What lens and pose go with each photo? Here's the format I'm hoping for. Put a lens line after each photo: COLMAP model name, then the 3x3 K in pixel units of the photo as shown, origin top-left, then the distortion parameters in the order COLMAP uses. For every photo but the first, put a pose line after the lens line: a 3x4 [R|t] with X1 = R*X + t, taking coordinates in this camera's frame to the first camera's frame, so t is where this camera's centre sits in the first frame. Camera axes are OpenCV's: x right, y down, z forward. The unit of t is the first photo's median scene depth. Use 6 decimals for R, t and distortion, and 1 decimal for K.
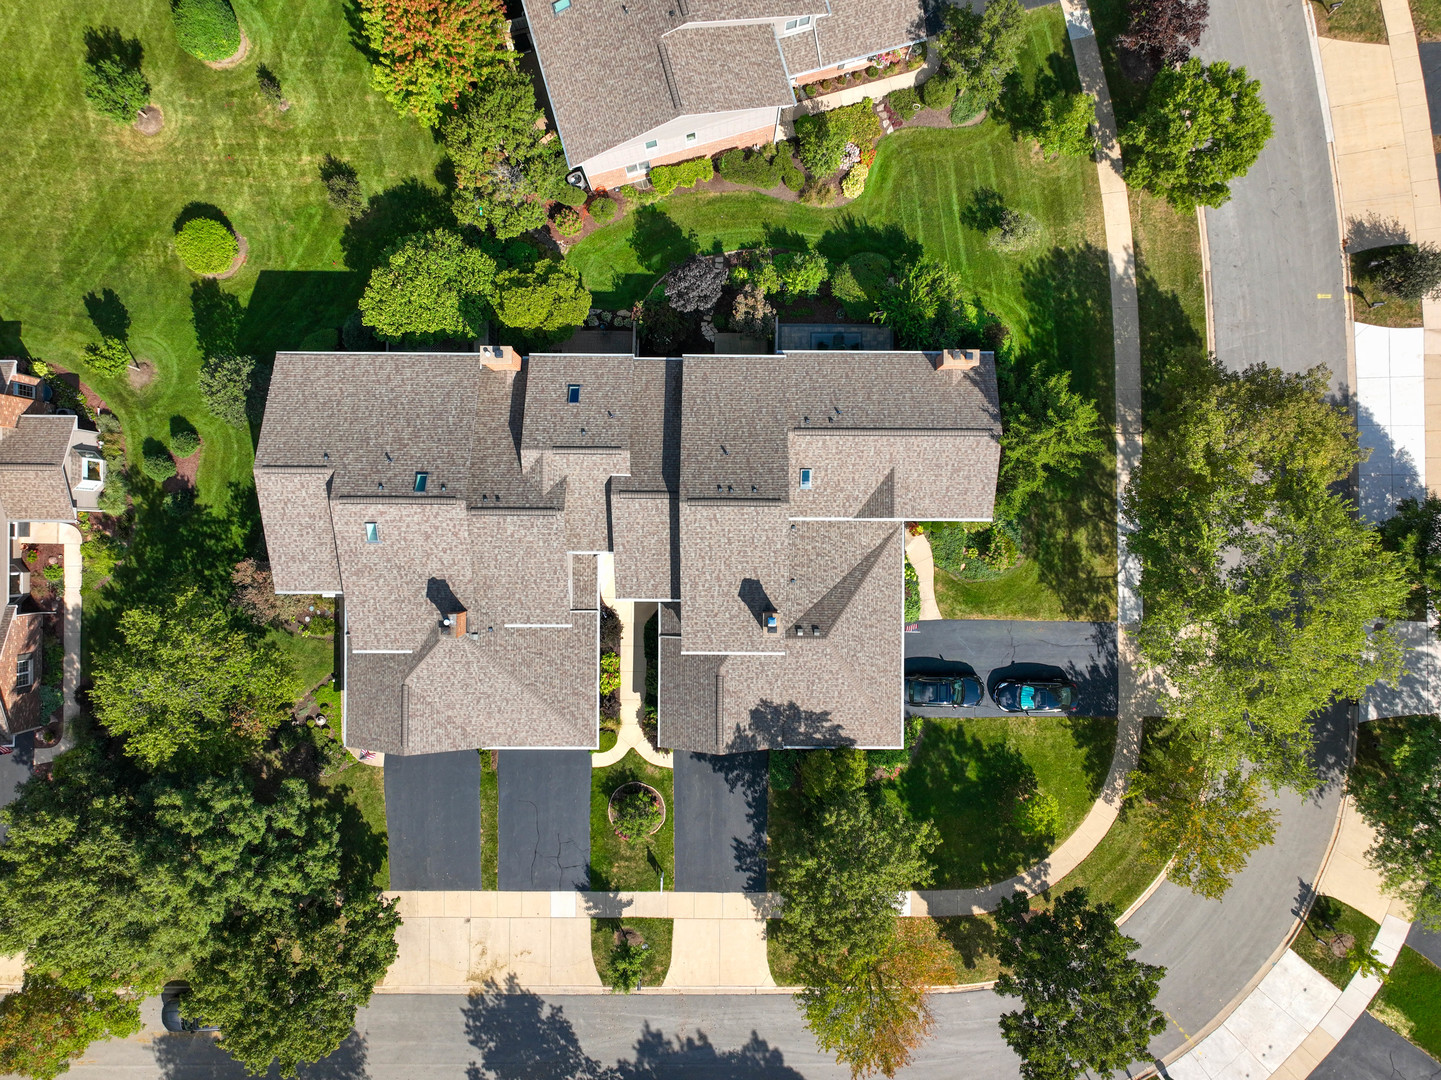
lens RADIAL K [[1029.4, 0, 724.4], [0, 1029.4, 542.3], [0, 0, 1]] dist [0.011236, 0.009639]
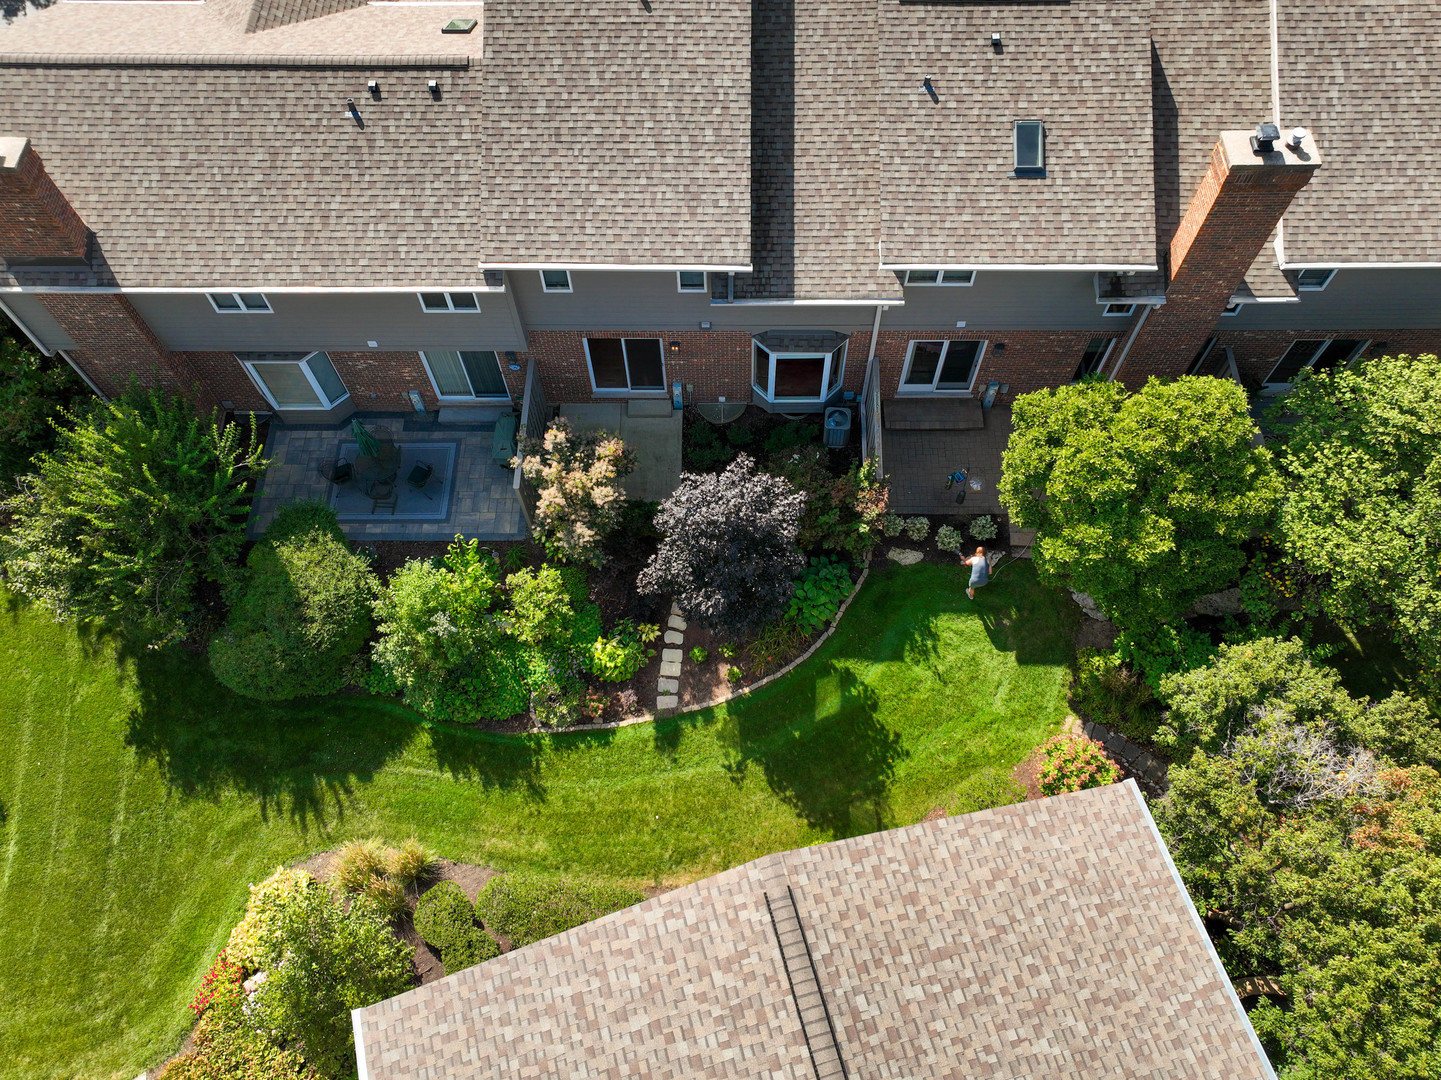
lens RADIAL K [[1029.4, 0, 728.1], [0, 1029.4, 542.1], [0, 0, 1]] dist [0.011236, 0.009639]
pose [[-0.999995, 0.001668, 0.002586, -0.030630], [-0.000295, -0.888381, 0.459106, -0.415716], [0.003064, 0.459104, 0.888377, 0.660778]]
